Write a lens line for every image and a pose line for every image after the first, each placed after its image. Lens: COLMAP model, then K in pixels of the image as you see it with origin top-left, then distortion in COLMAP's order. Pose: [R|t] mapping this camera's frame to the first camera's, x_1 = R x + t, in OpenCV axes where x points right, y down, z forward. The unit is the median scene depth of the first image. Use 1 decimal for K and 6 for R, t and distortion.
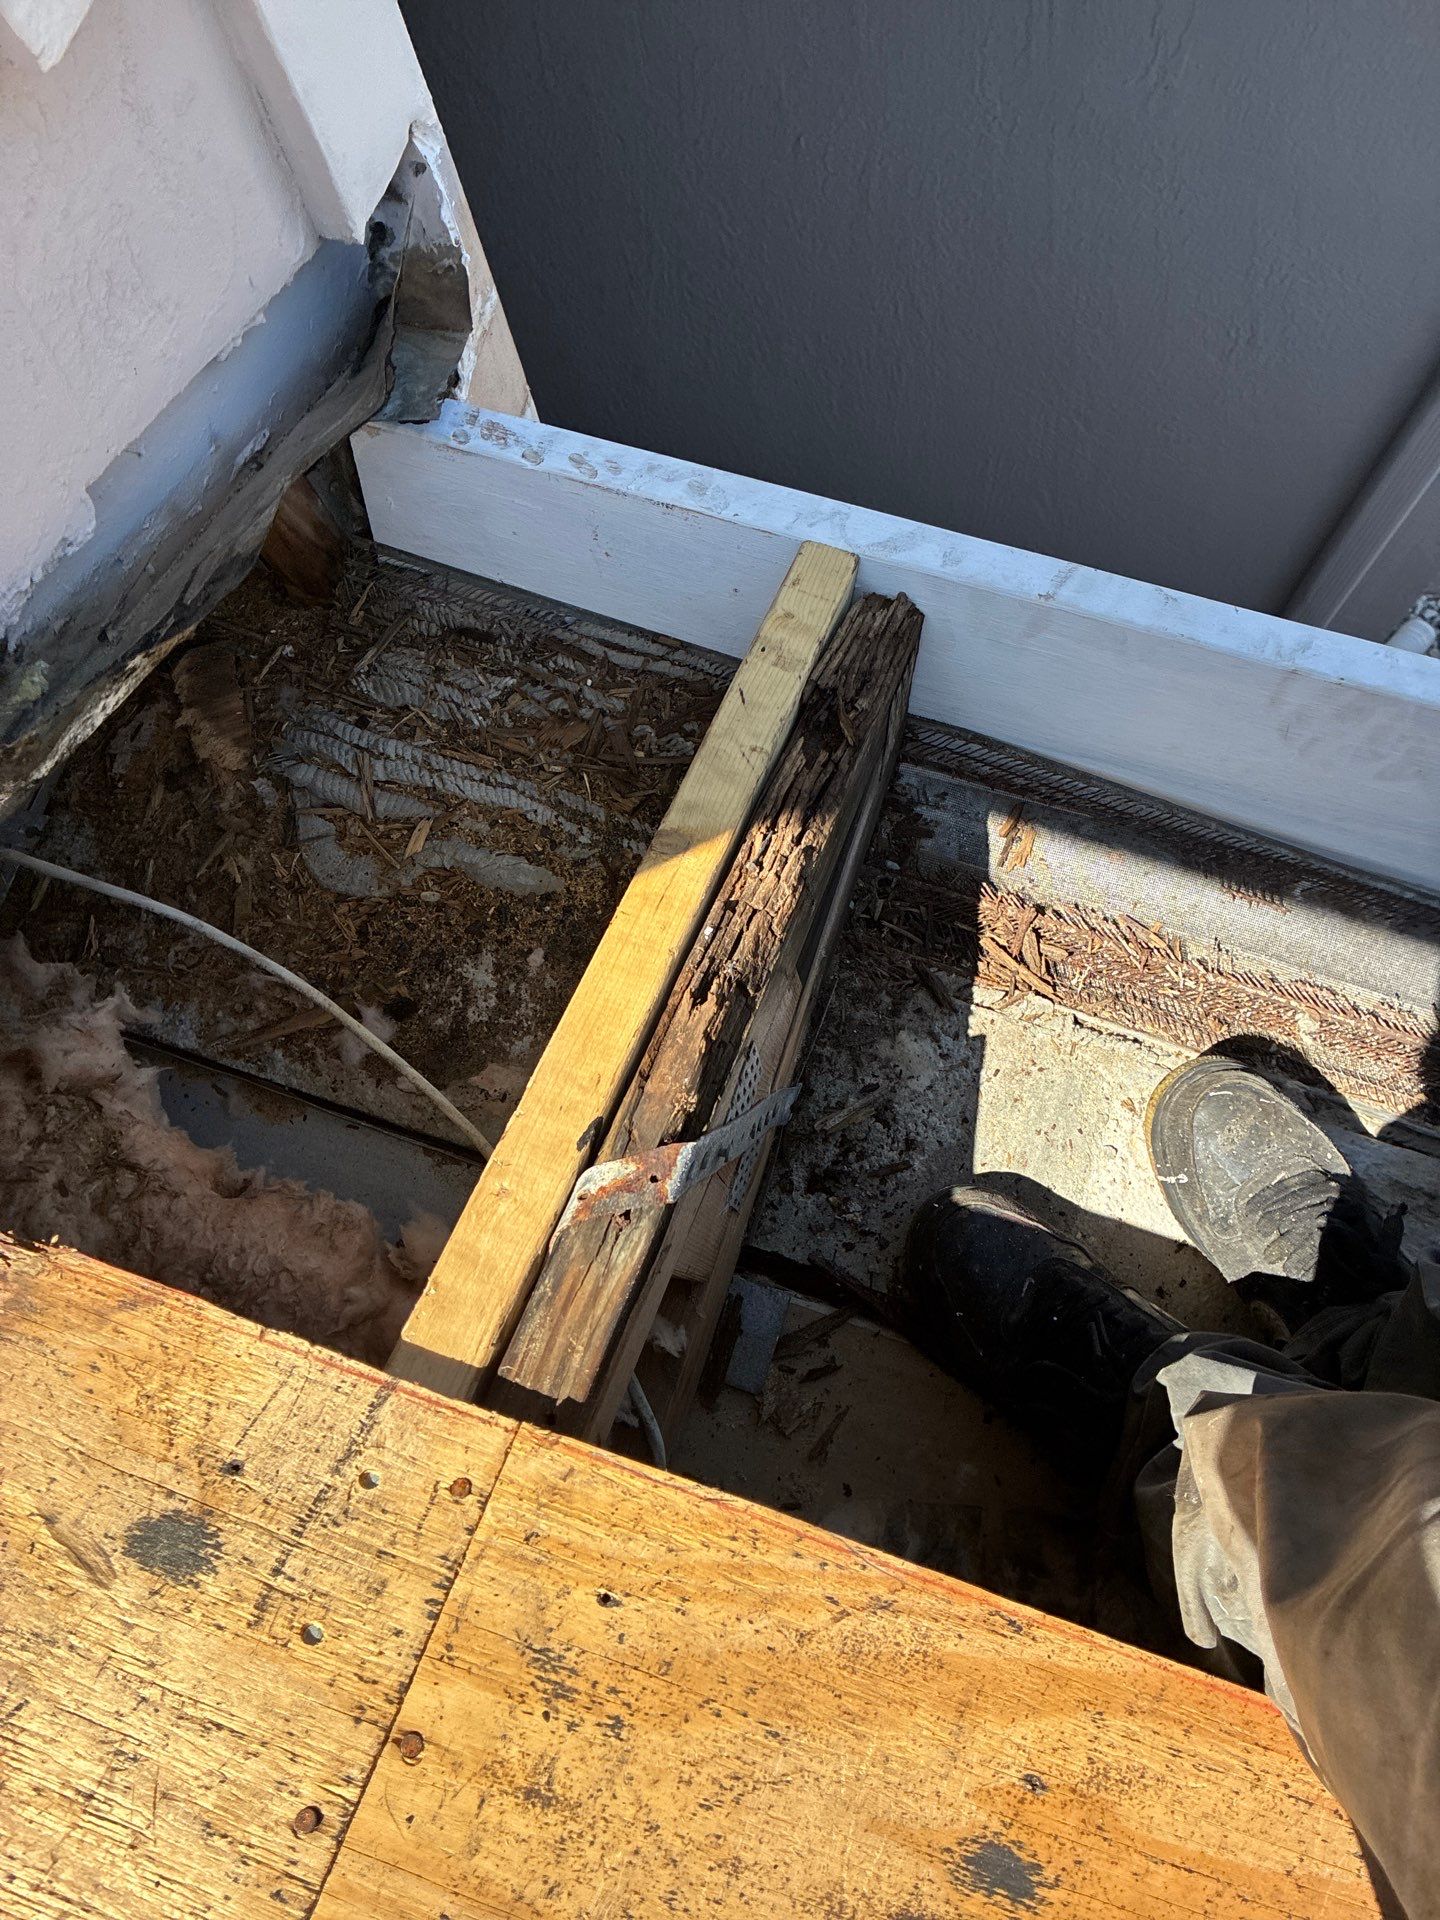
lens RADIAL K [[1441.2, 0, 754.6], [0, 1441.2, 946.5], [0, 0, 1]] dist [0.048994, -0.064702]
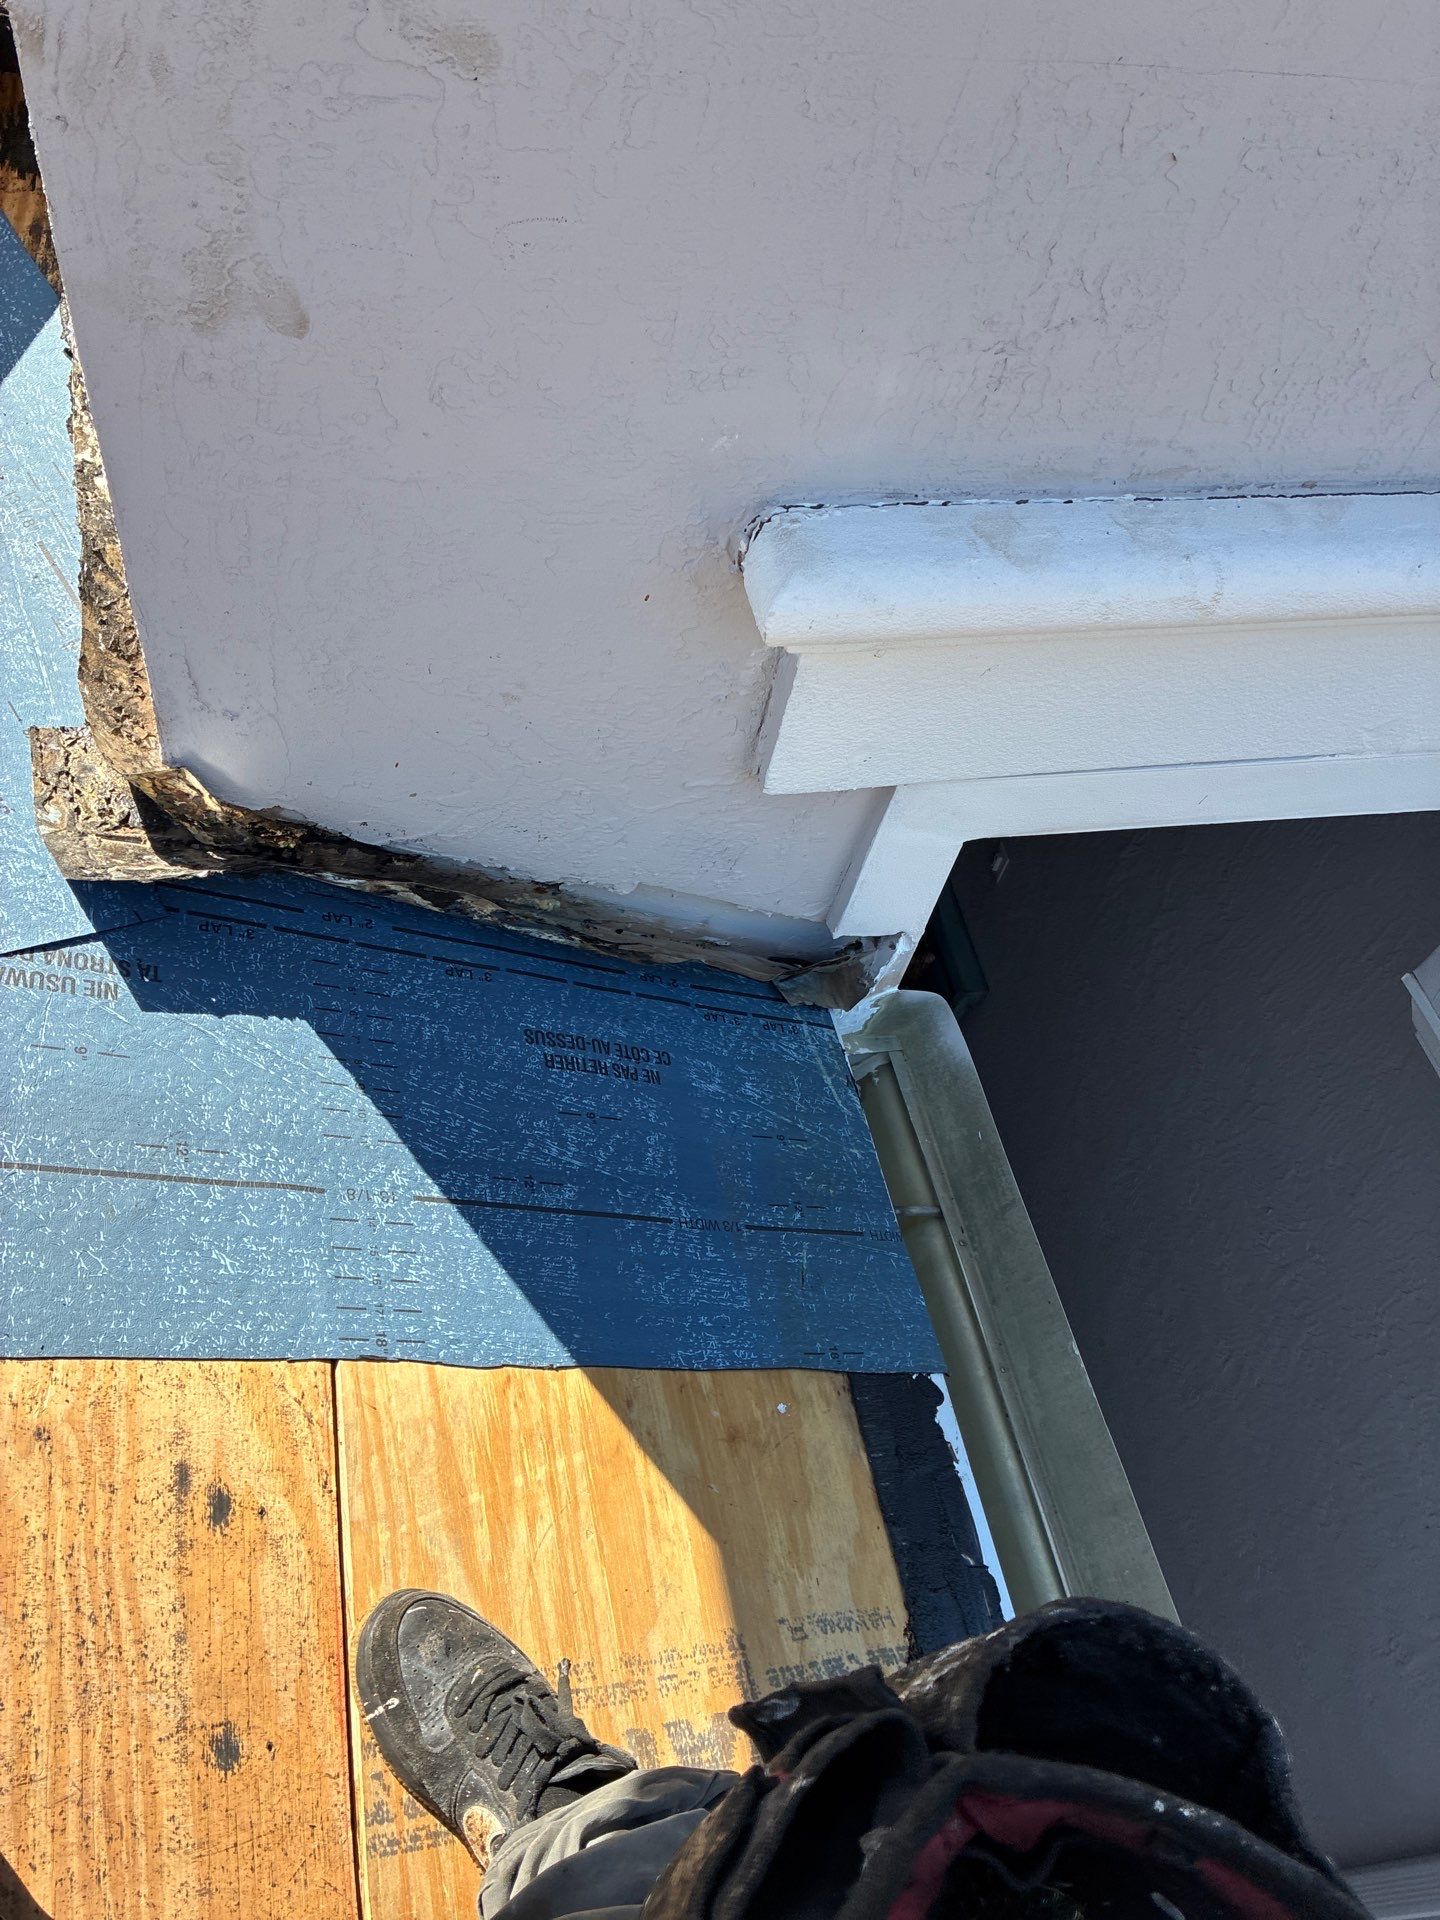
lens RADIAL K [[1441.2, 0, 703.5], [0, 1441.2, 948.1], [0, 0, 1]] dist [0.048994, -0.064702]
pose [[0.482913, 0.781889, -0.394266, 0.540672], [-0.875588, 0.437266, -0.205291, 0.084926], [0.011884, 0.444352, 0.895773, -0.933759]]
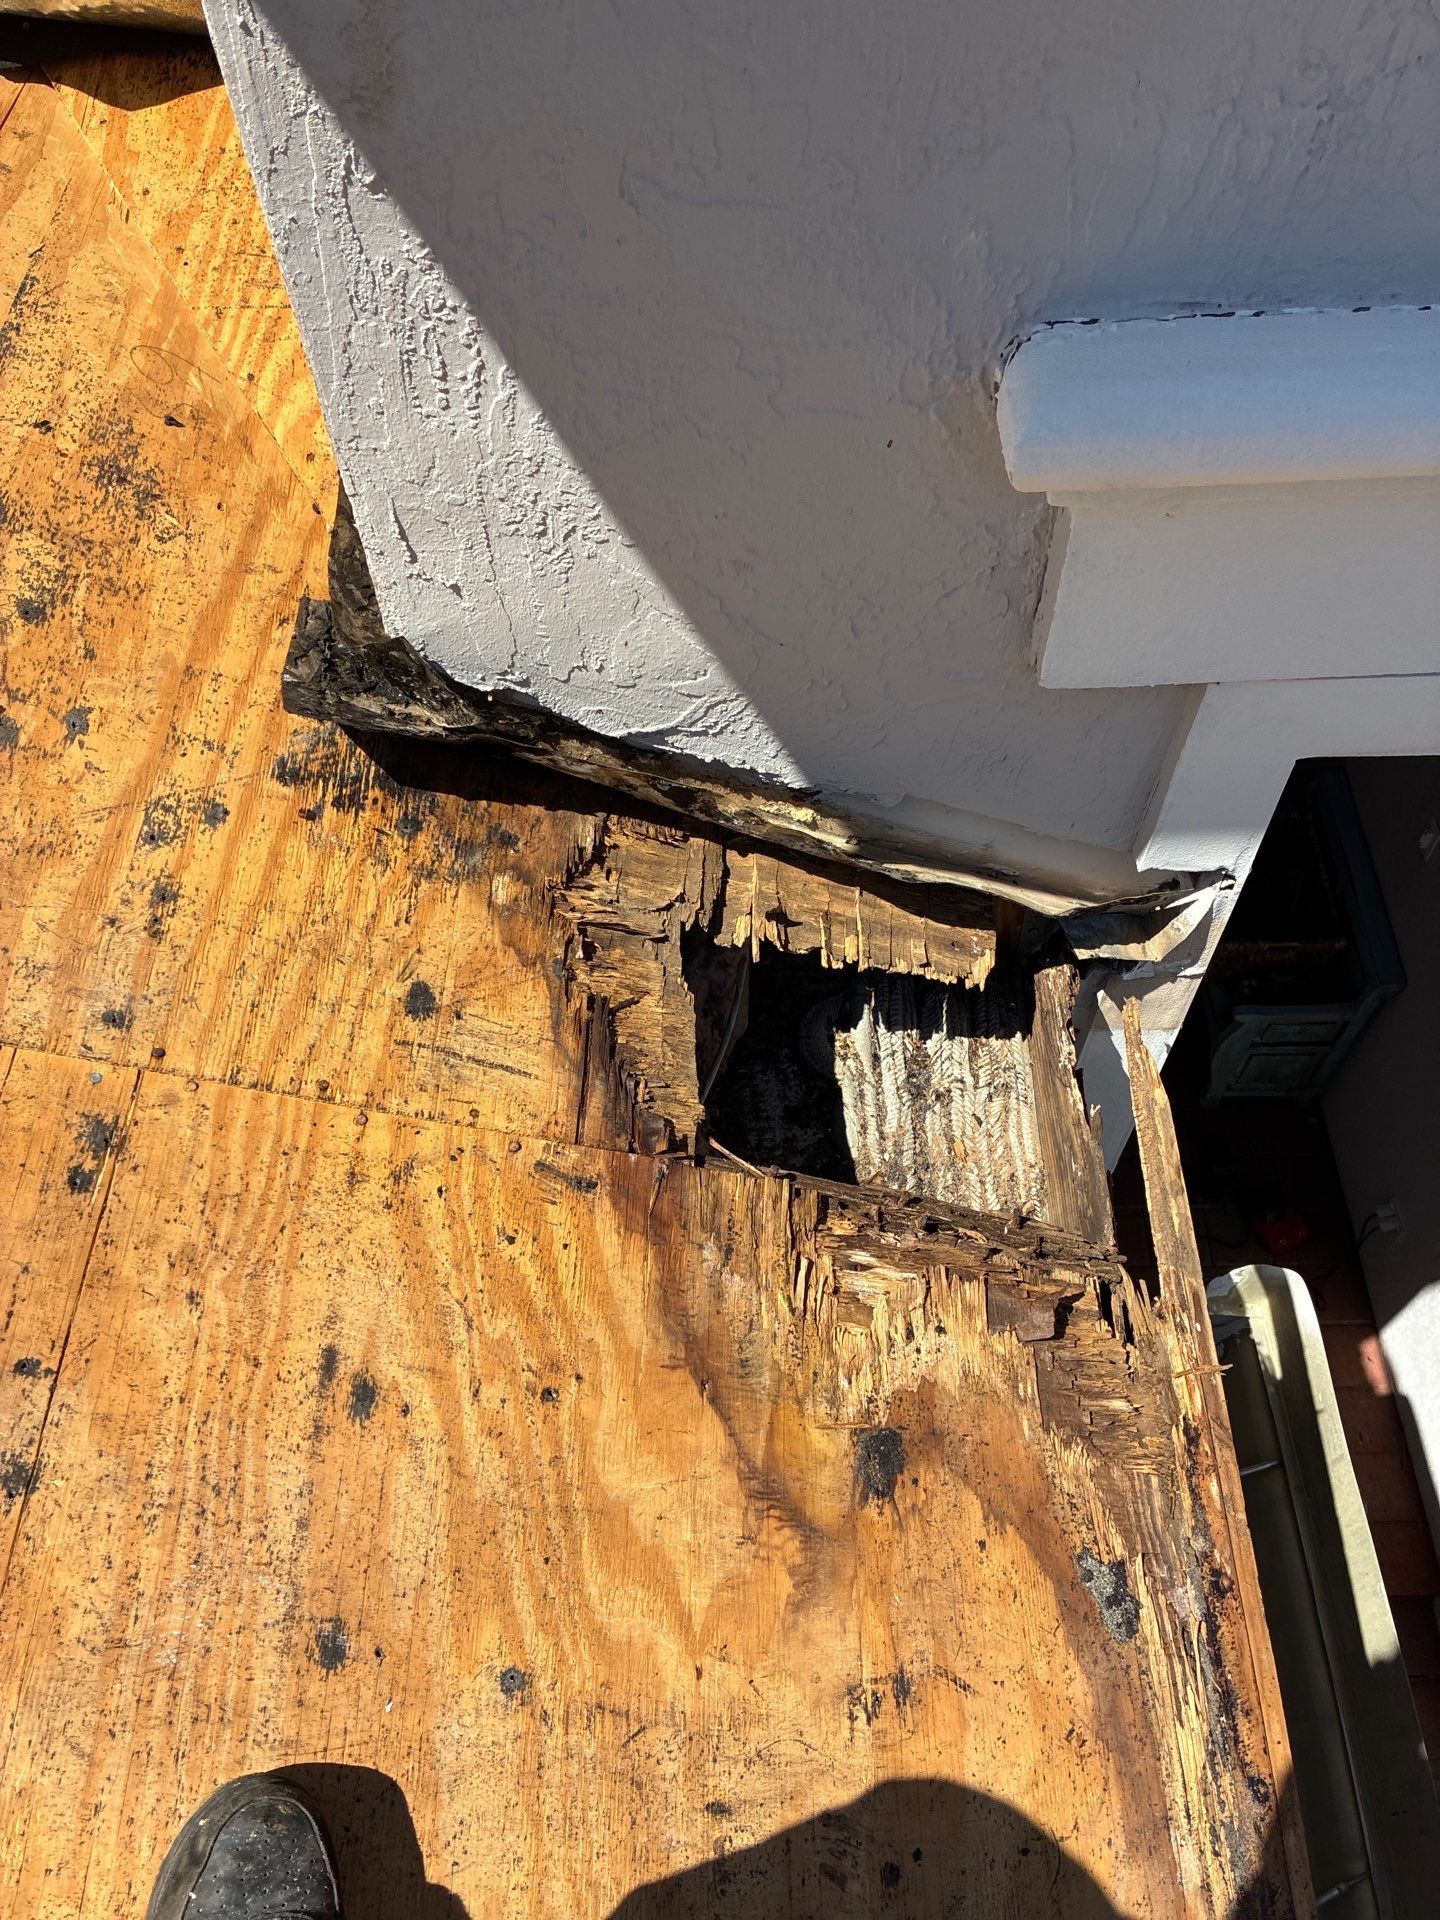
lens RADIAL K [[1441.2, 0, 735.8], [0, 1441.2, 964.2], [0, 0, 1]] dist [0.048994, -0.064702]
pose [[0.321942, 0.820092, -0.473078, 0.609985], [-0.922644, 0.383826, 0.037488, -0.105670], [0.212323, 0.424414, 0.880222, -0.690757]]
